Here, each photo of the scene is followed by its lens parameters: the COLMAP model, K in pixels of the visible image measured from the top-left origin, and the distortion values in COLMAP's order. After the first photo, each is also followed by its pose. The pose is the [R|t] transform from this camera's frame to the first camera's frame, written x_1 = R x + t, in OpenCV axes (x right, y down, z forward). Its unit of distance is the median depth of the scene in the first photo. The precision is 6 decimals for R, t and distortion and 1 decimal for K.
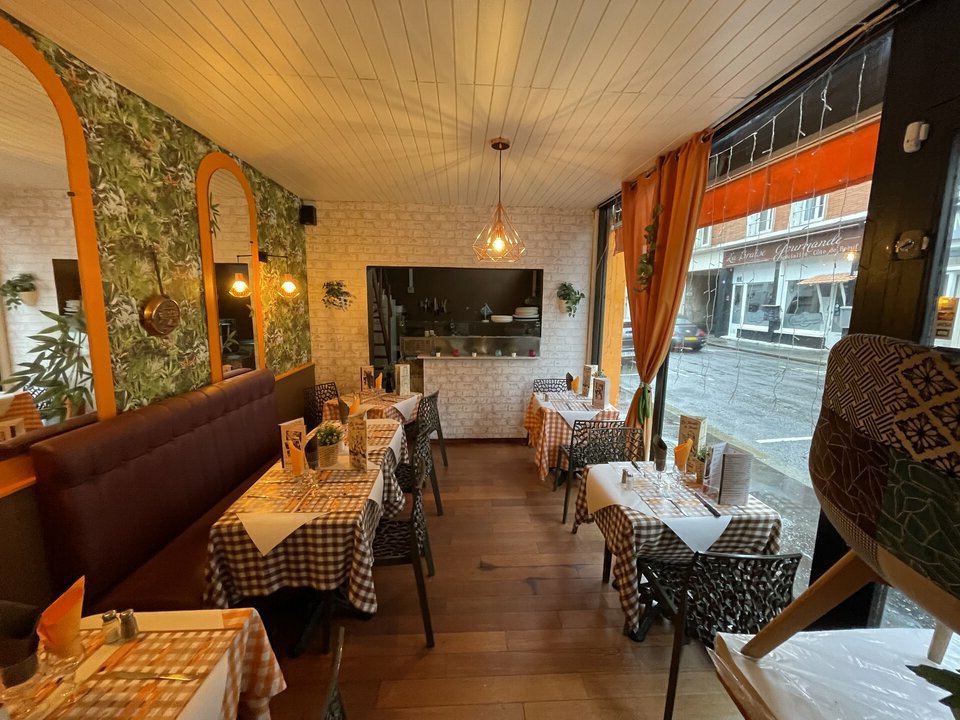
lens RADIAL K [[385.8, 0, 481.4], [0, 385.8, 358.3], [0, 0, 1]] dist [-0.000349, -0.002076]
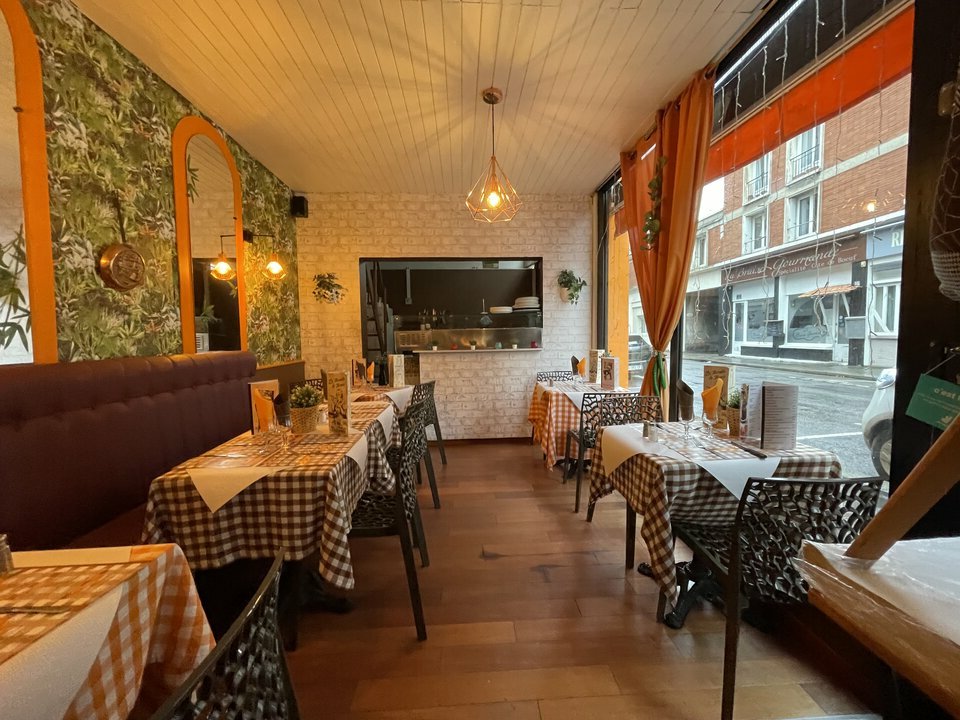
lens RADIAL K [[385.8, 0, 482.1], [0, 385.8, 358.7], [0, 0, 1]] dist [-0.000349, -0.002076]
pose [[0.999681, -0.025122, -0.002410, 0.010107], [0.024818, 0.995916, -0.086802, 0.185210], [0.004581, 0.086715, 0.996223, 0.109913]]
